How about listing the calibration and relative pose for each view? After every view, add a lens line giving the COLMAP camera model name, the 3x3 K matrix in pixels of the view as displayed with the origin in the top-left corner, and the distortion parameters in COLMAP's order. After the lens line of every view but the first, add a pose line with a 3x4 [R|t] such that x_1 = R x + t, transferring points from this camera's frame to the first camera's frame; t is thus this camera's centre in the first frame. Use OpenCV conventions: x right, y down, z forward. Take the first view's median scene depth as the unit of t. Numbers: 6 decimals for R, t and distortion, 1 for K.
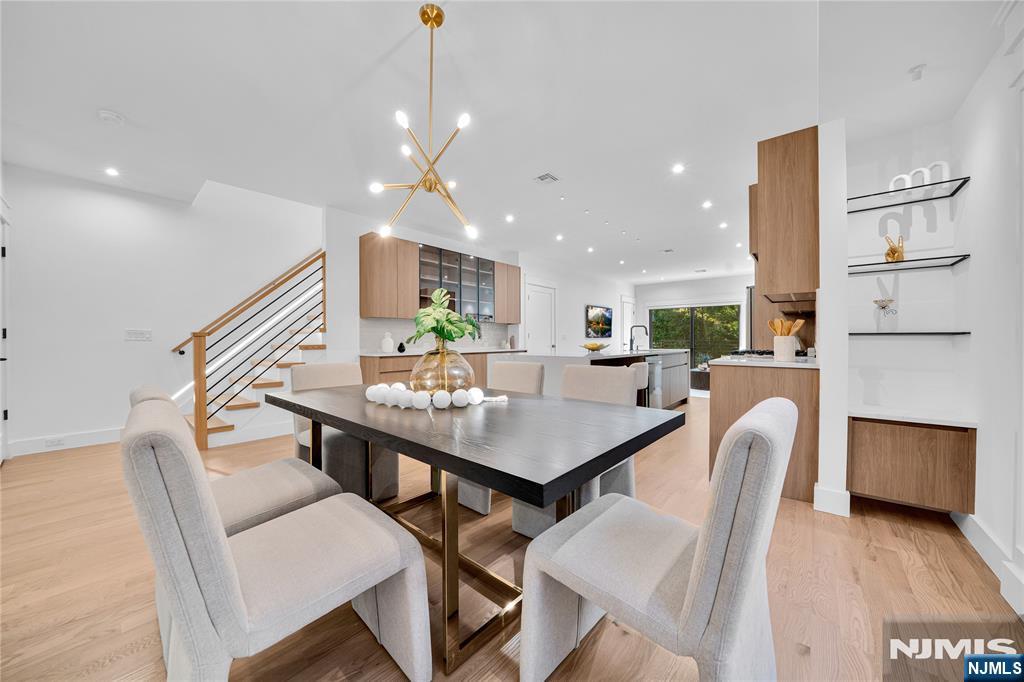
lens RADIAL K [[360.5, 0, 519.2], [0, 360.5, 340.9], [0, 0, 1]] dist [-0.013255, 0.000105]
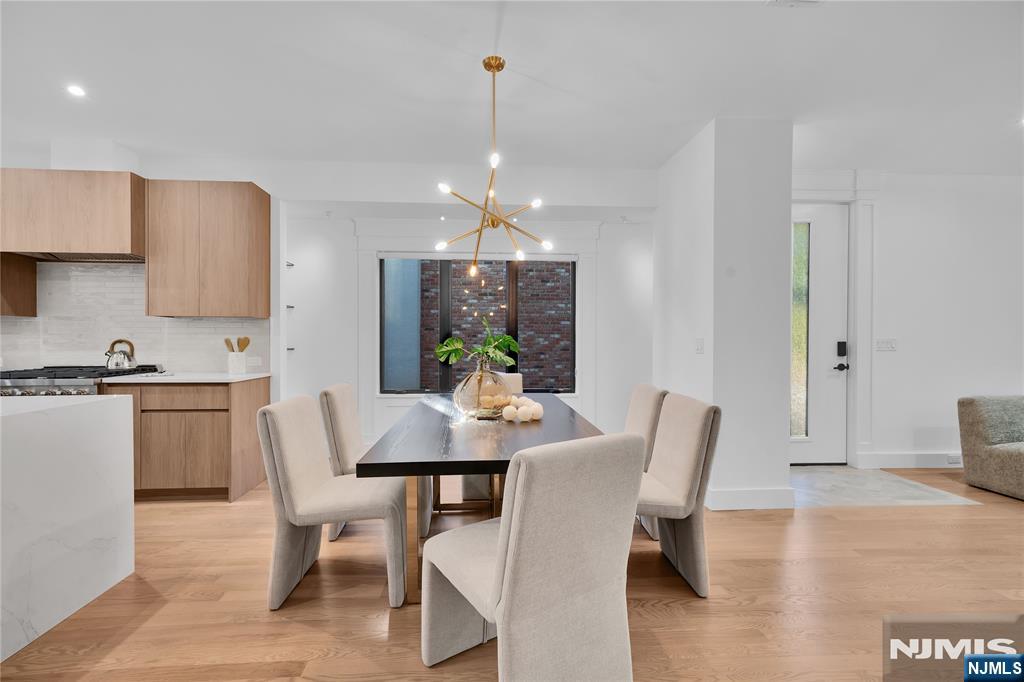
lens RADIAL K [[453.4, 0, 511.8], [0, 453.4, 343.6], [0, 0, 1]] dist [0.020404, 0.000194]
pose [[-0.684855, -0.005623, 0.728657, -0.351941], [-0.000255, 0.999972, 0.007477, -0.019779], [-0.728679, 0.004934, -0.684838, 0.508787]]
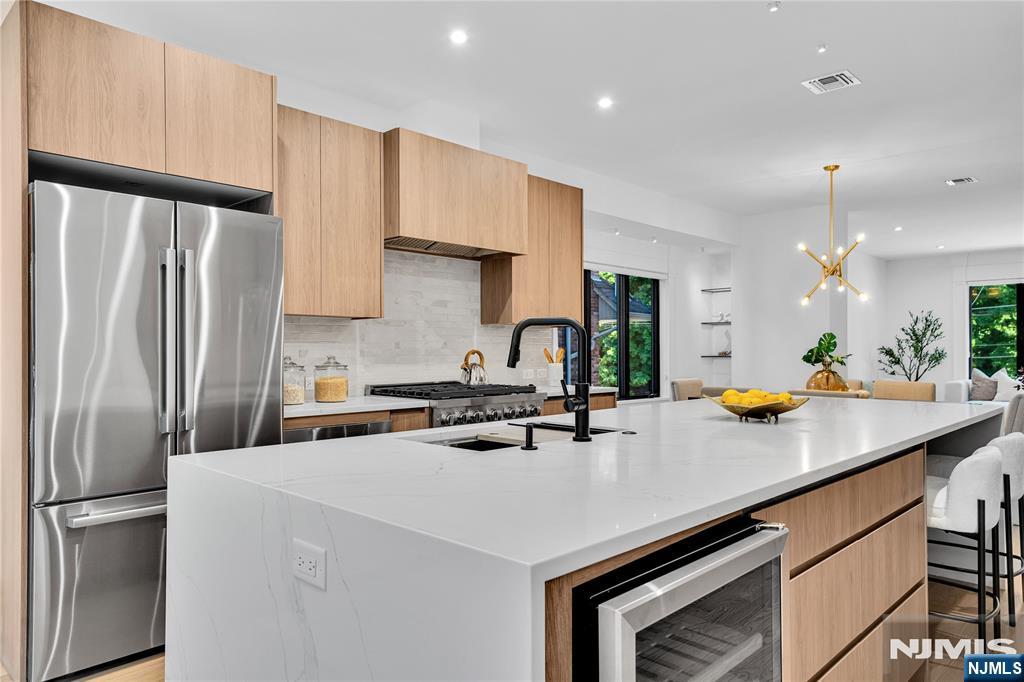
lens RADIAL K [[683.6, 0, 494.8], [0, 683.6, 348.5], [0, 0, 1]] dist [0.022815, 0.010504]
pose [[-0.996660, 0.001907, 0.081647, 0.255999], [0.001858, 0.999998, -0.000677, -0.021298], [-0.081648, -0.000523, -0.996661, 1.125423]]
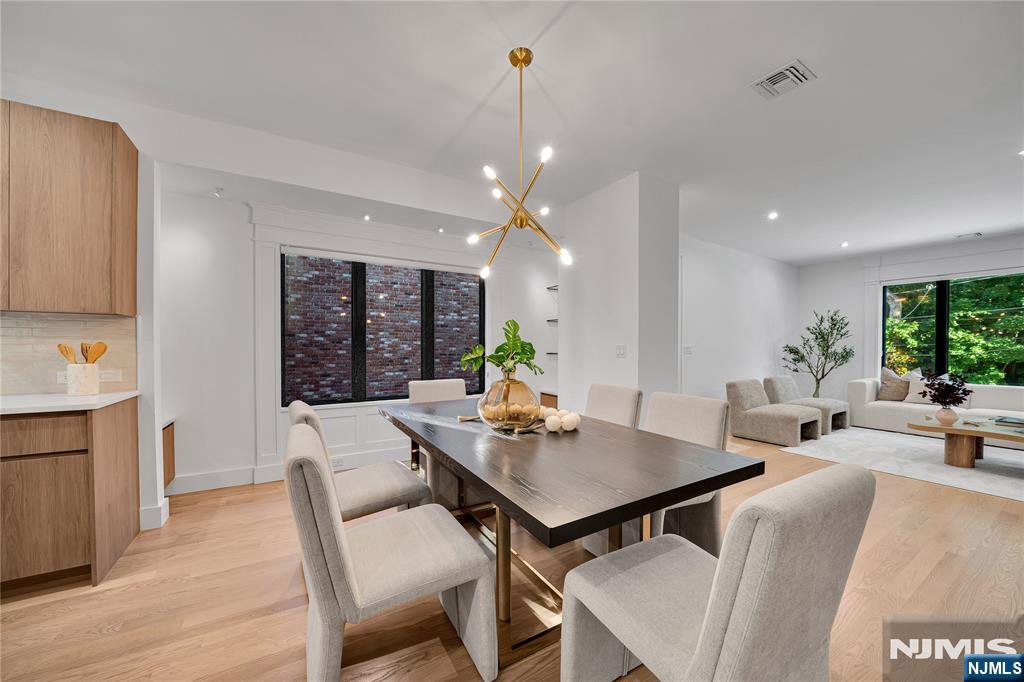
lens RADIAL K [[360.5, 0, 513.4], [0, 360.5, 351.0], [0, 0, 1]] dist [-0.013255, 0.000105]
pose [[-0.942094, -0.005991, 0.335295, -0.161790], [-0.001986, 0.999923, 0.012287, -0.020188], [-0.335342, 0.010909, -0.942033, 0.529877]]
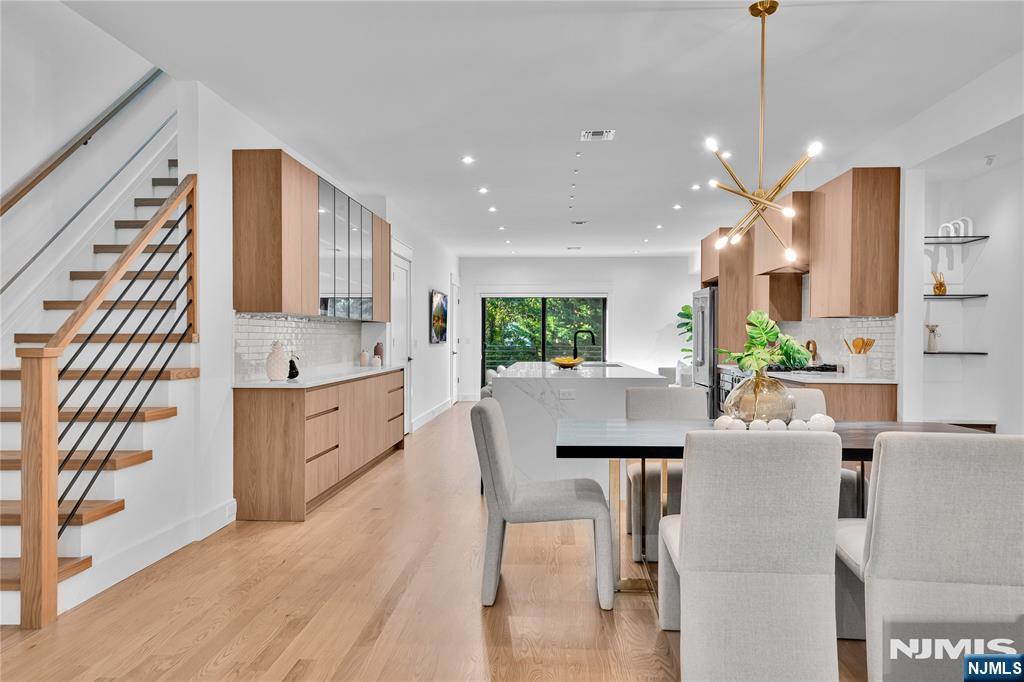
lens RADIAL K [[683.6, 0, 506.7], [0, 683.6, 347.3], [0, 0, 1]] dist [0.022815, 0.010504]
pose [[0.808957, -0.006327, 0.587834, -0.483945], [-0.001801, 0.999911, 0.013241, -0.021932], [-0.587865, -0.011770, 0.808873, -0.013130]]
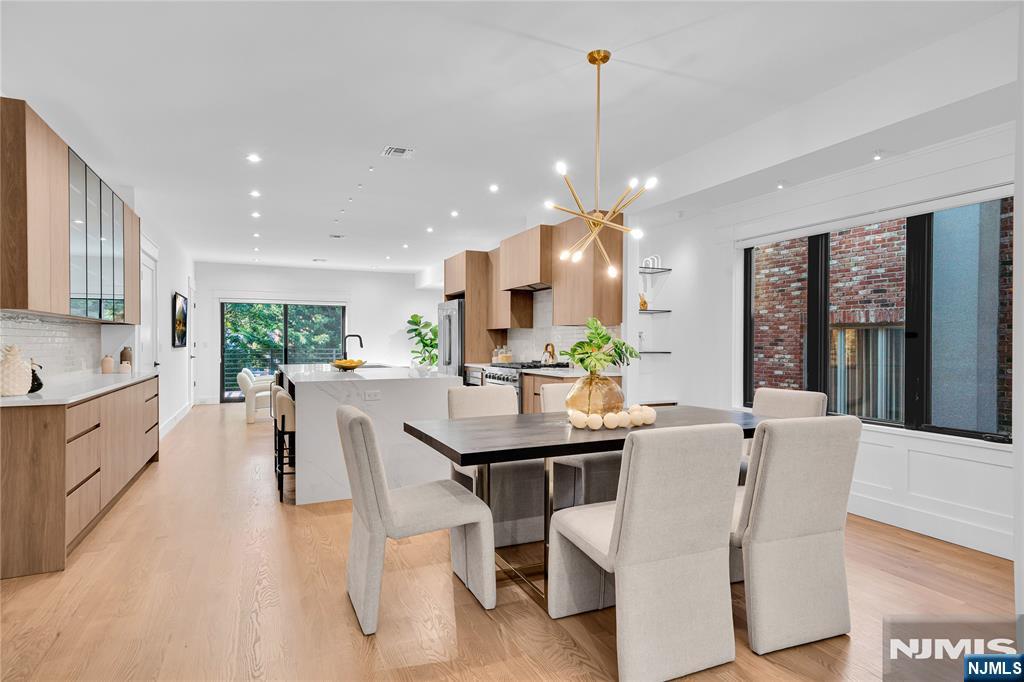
lens RADIAL K [[557.3, 0, 503.6], [0, 557.3, 346.8], [0, 0, 1]] dist [0.019822, 0.001549]
pose [[0.440792, -0.006985, 0.897582, -0.496496], [-0.000519, 0.999968, 0.008037, -0.021665], [-0.897609, -0.004008, 0.440774, 0.138861]]
